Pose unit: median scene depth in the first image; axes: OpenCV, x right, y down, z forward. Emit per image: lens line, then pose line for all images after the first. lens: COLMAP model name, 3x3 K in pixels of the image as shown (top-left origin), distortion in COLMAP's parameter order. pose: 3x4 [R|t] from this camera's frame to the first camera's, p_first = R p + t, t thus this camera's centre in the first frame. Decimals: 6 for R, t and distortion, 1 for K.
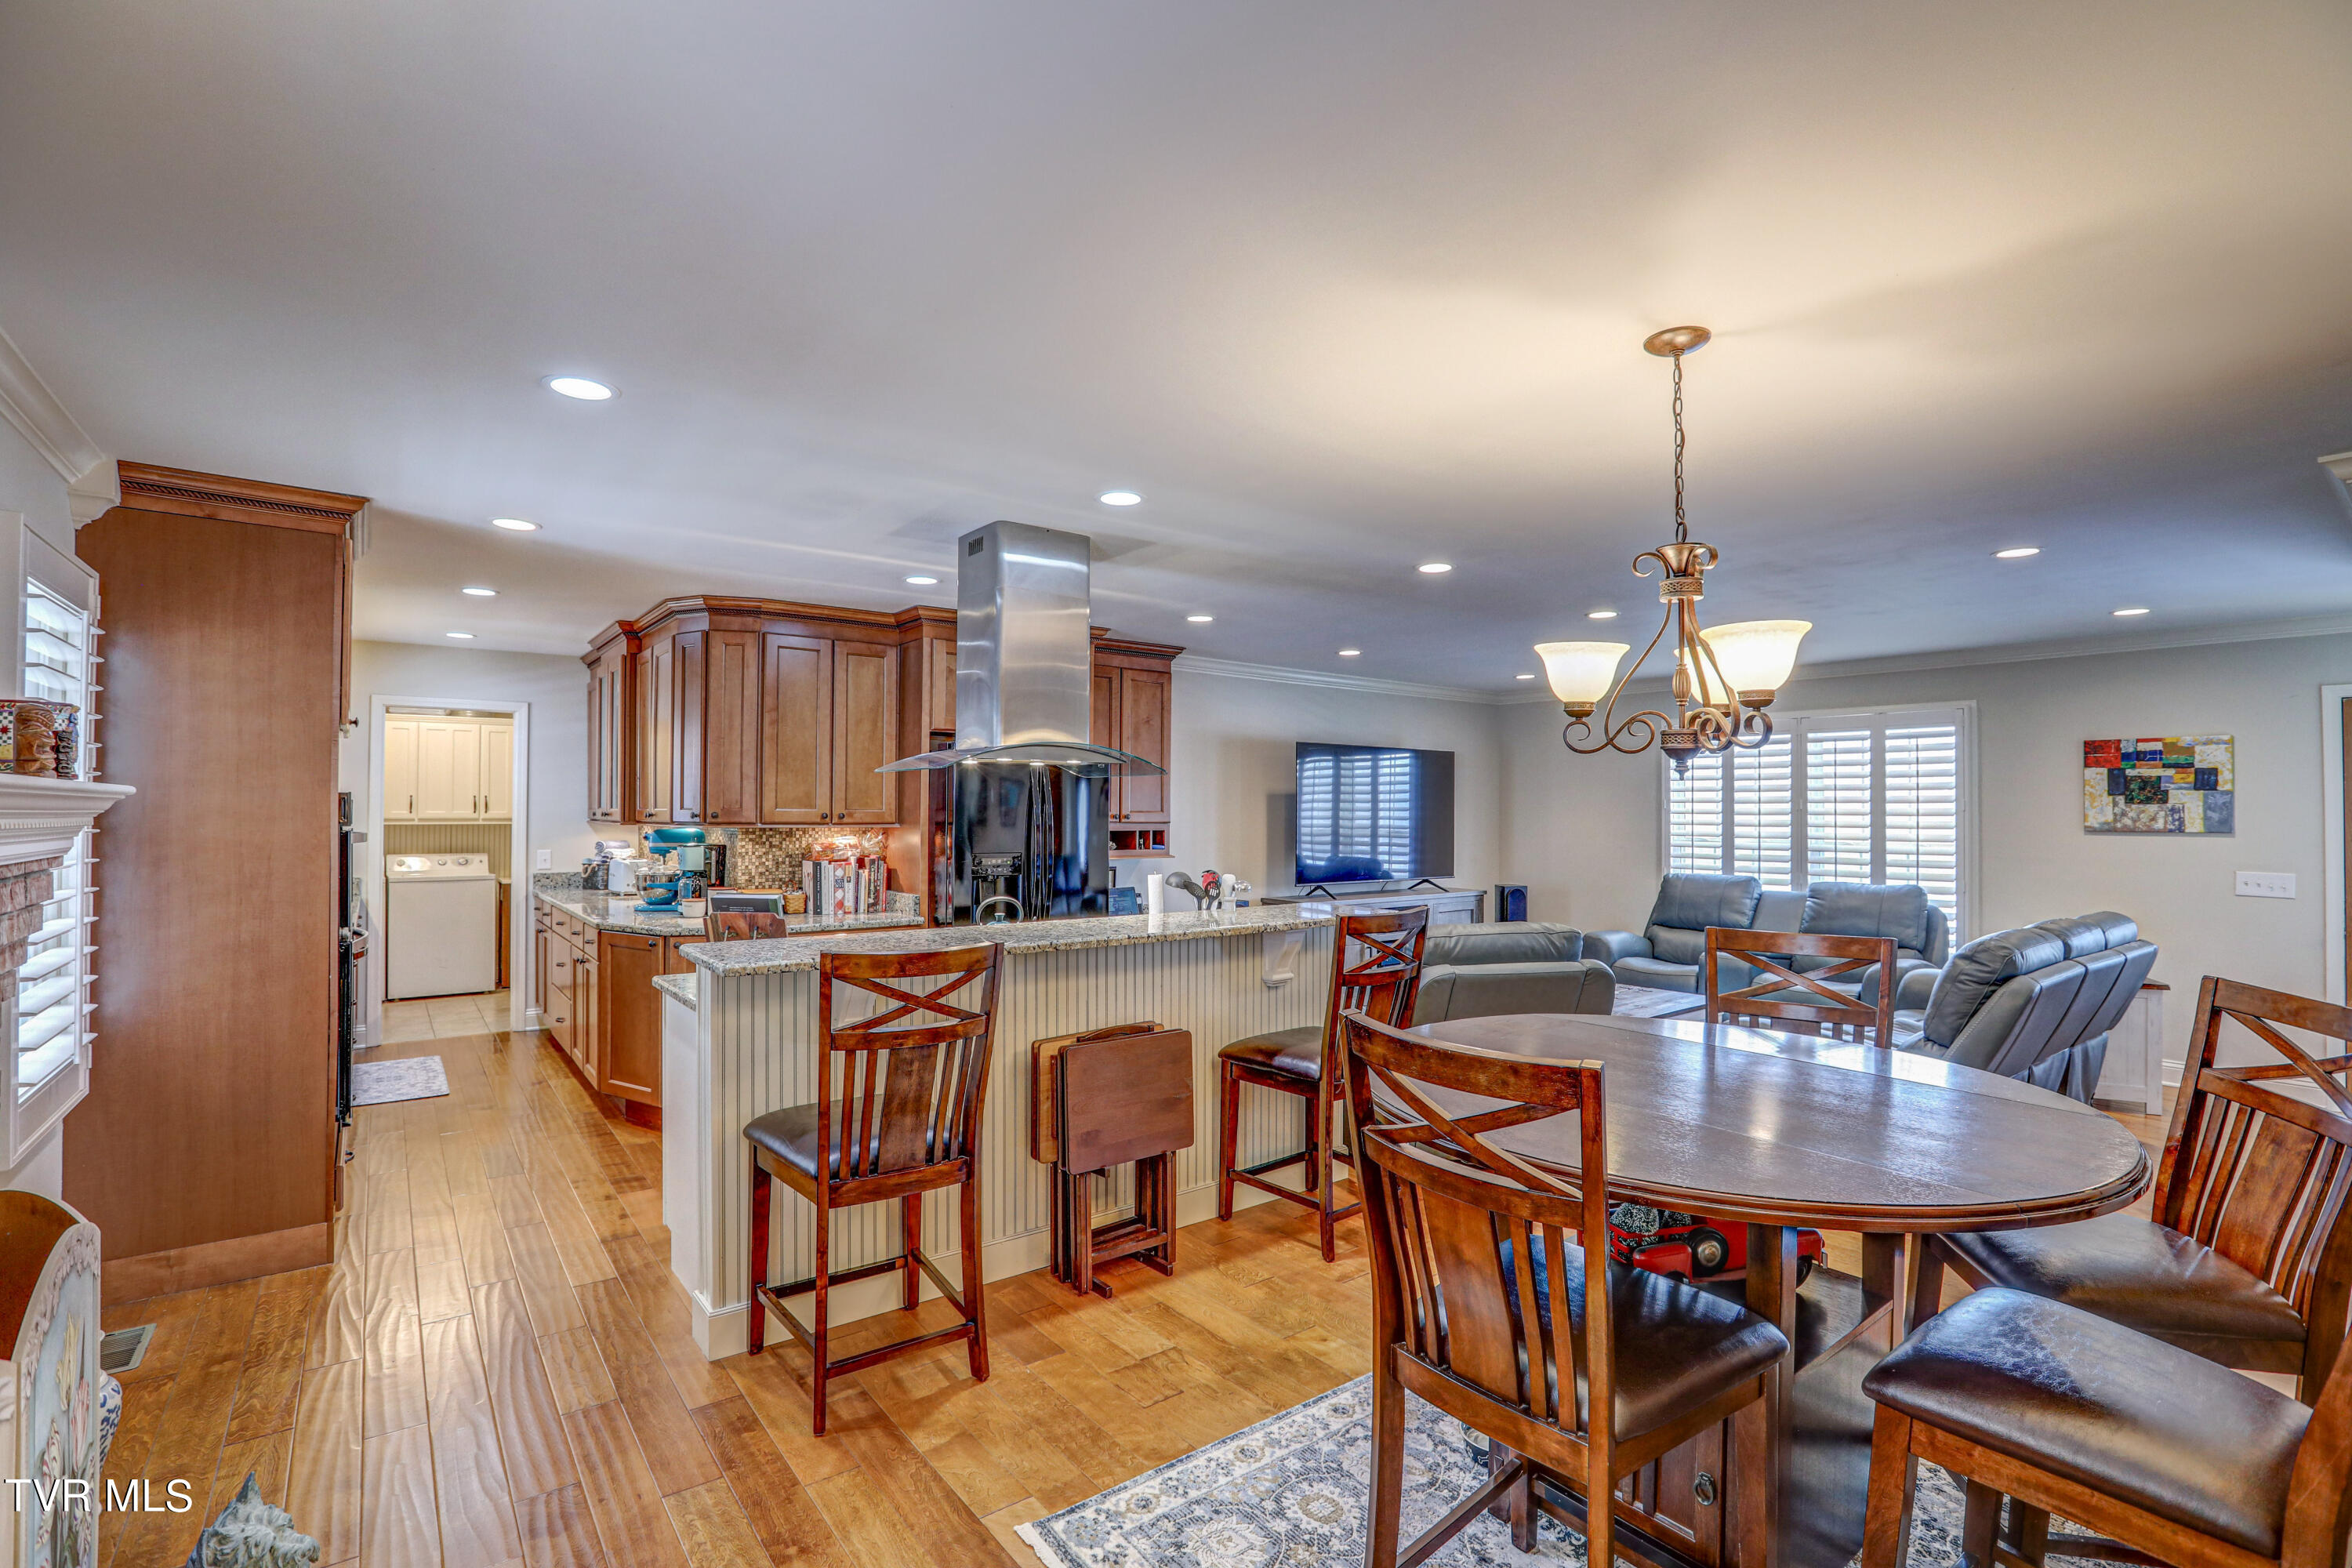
lens RADIAL K [[1078.4, 0, 1158.5], [0, 1078.4, 797.0], [0, 0, 1]] dist [-0.039780, 0.009186]
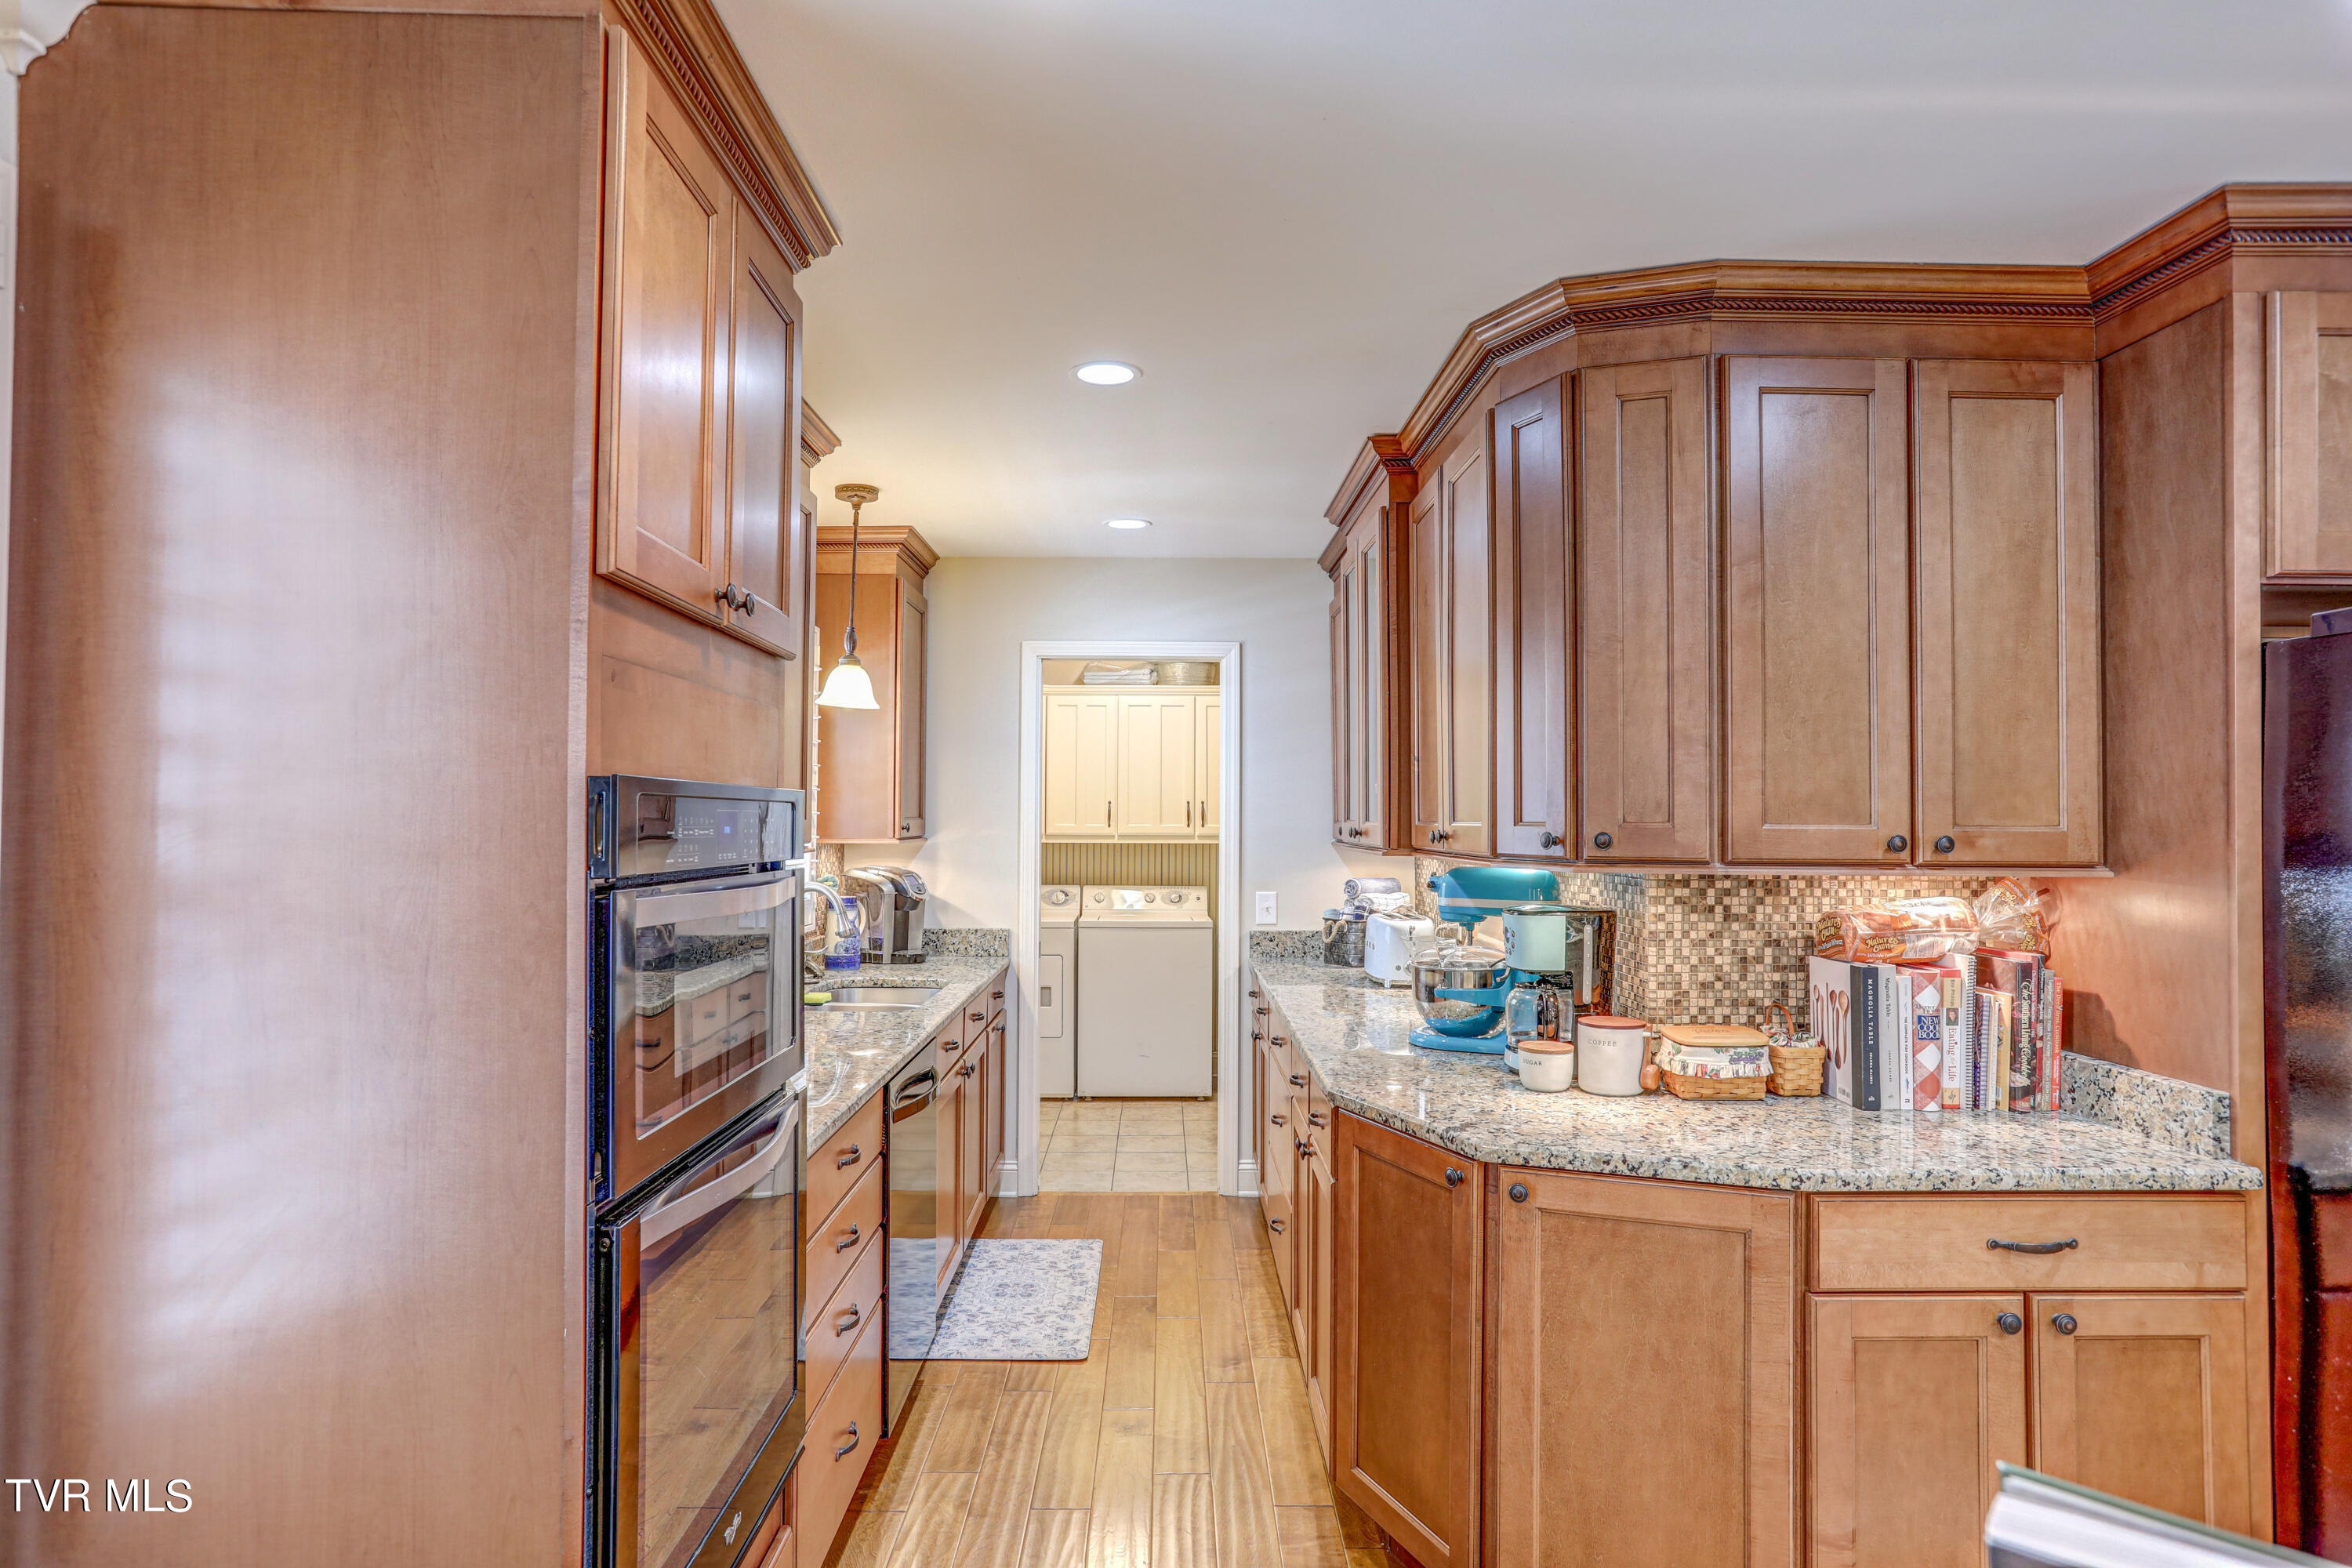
lens RADIAL K [[1348.6, 0, 1169.8], [0, 1348.6, 778.9], [0, 0, 1]] dist [-0.004773, 0.001285]
pose [[0.808439, -0.016876, -0.588338, -0.228411], [0.005062, 0.999751, -0.021722, 0.004111], [0.588558, 0.014582, 0.808323, 0.463010]]
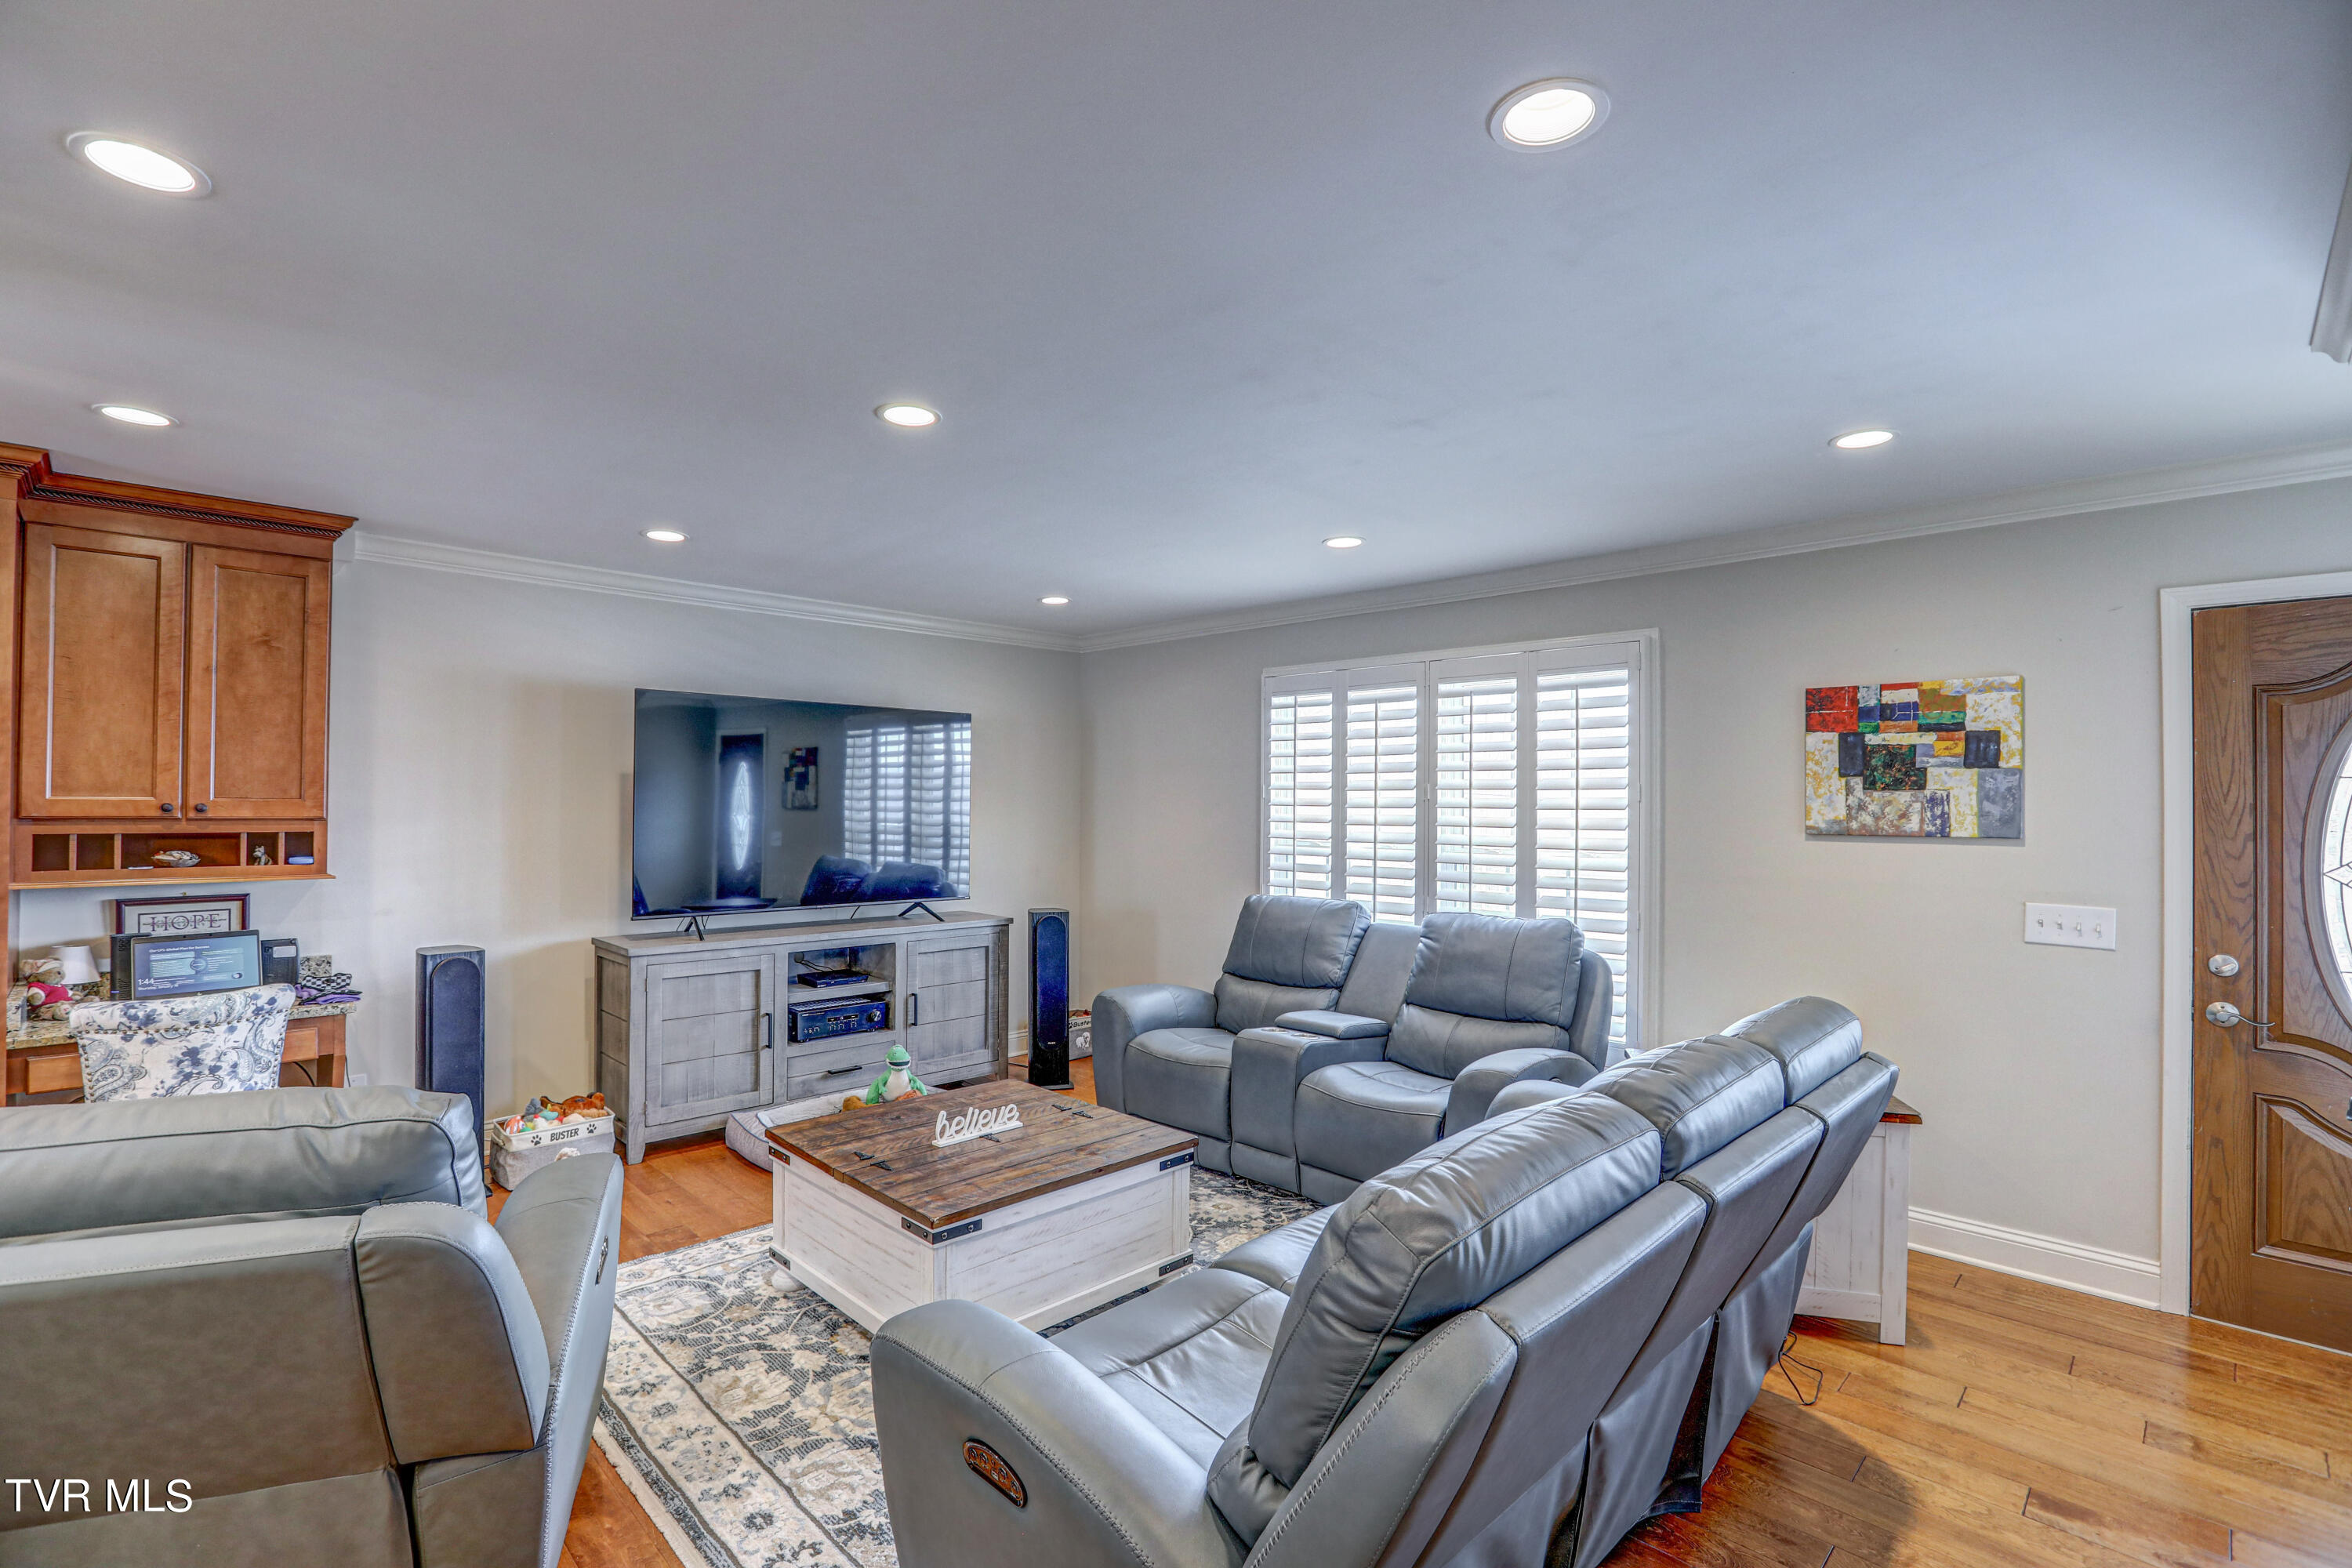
lens RADIAL K [[1078.4, 0, 1185.4], [0, 1078.4, 794.5], [0, 0, 1]] dist [-0.039780, 0.009186]
pose [[0.989532, 0.002500, 0.144292, 0.446324], [-0.003176, 0.999985, 0.004460, 0.007408], [-0.144278, -0.004872, 0.989525, 0.449604]]
